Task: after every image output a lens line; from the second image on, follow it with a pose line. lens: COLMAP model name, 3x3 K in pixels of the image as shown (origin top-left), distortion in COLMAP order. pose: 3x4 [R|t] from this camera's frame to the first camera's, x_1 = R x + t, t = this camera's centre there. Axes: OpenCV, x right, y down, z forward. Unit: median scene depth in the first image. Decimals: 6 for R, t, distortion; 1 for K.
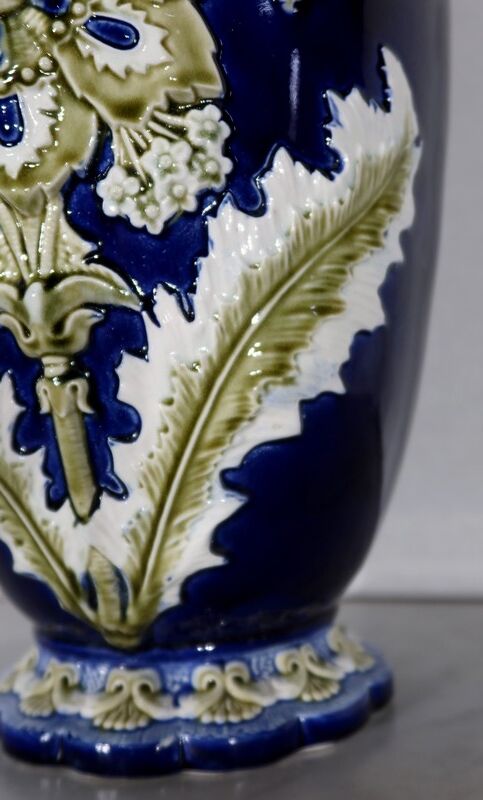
lens RADIAL K [[884.1, 0, 259.6], [0, 884.1, 389.3], [0, 0, 1]] dist [0.002825, 0.000000]
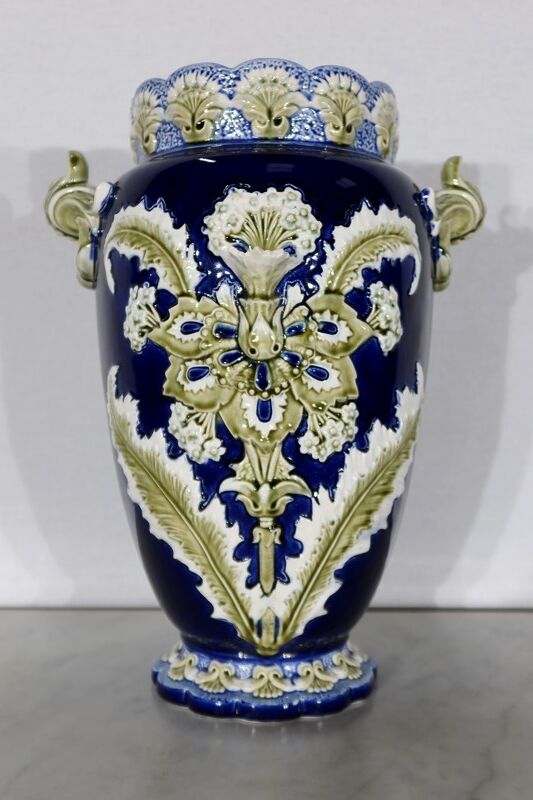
lens RADIAL K [[872.9, 0, 268.6], [0, 872.9, 394.1], [0, 0, 1]] dist [0.013571, 0.000000]
pose [[0.963084, 0.047783, 0.264928, -0.733737], [-0.058806, 0.997696, 0.033827, -0.367606], [-0.262701, -0.048157, 0.963675, -0.873270]]
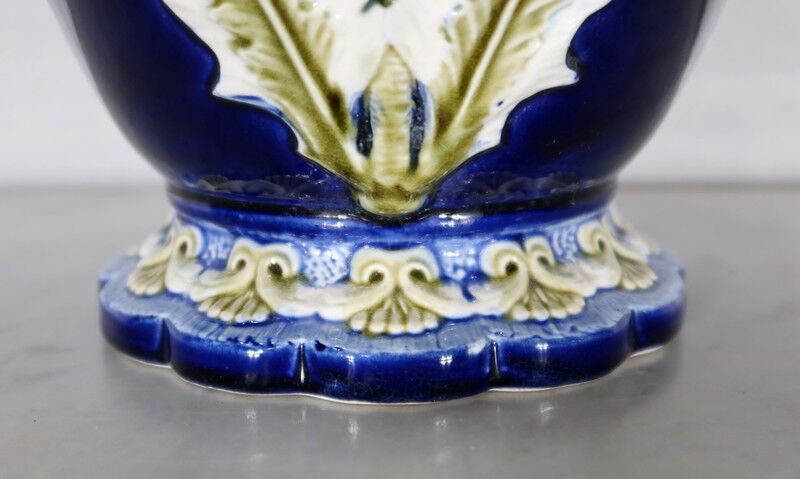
lens RADIAL K [[1100.9, 0, 403.0], [0, 1100.9, 240.8], [0, 0, 1]] dist [-0.000189, 0.000000]
pose [[0.968805, -0.013270, 0.247467, -0.369989], [-0.046564, 0.971033, 0.234364, 0.129680], [-0.243409, -0.238576, 0.940124, 0.253083]]
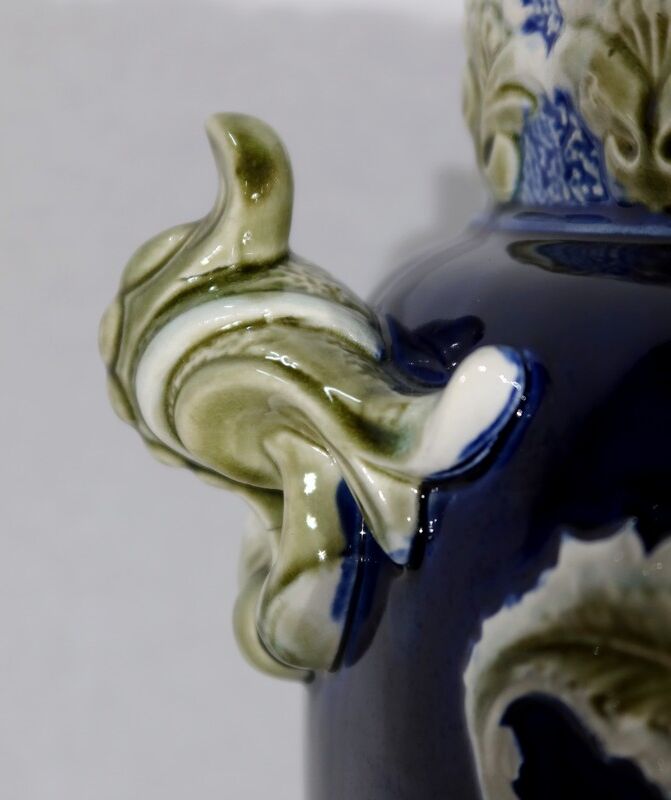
lens RADIAL K [[1447.8, 0, 333.8], [0, 1447.8, 408.4], [0, 0, 1]] dist [0.076237, 0.000000]
pose [[0.923664, 0.040628, 0.381044, -0.922678], [-0.094665, 0.987737, 0.124156, -0.820399], [-0.371327, -0.150750, 0.916183, 0.584569]]
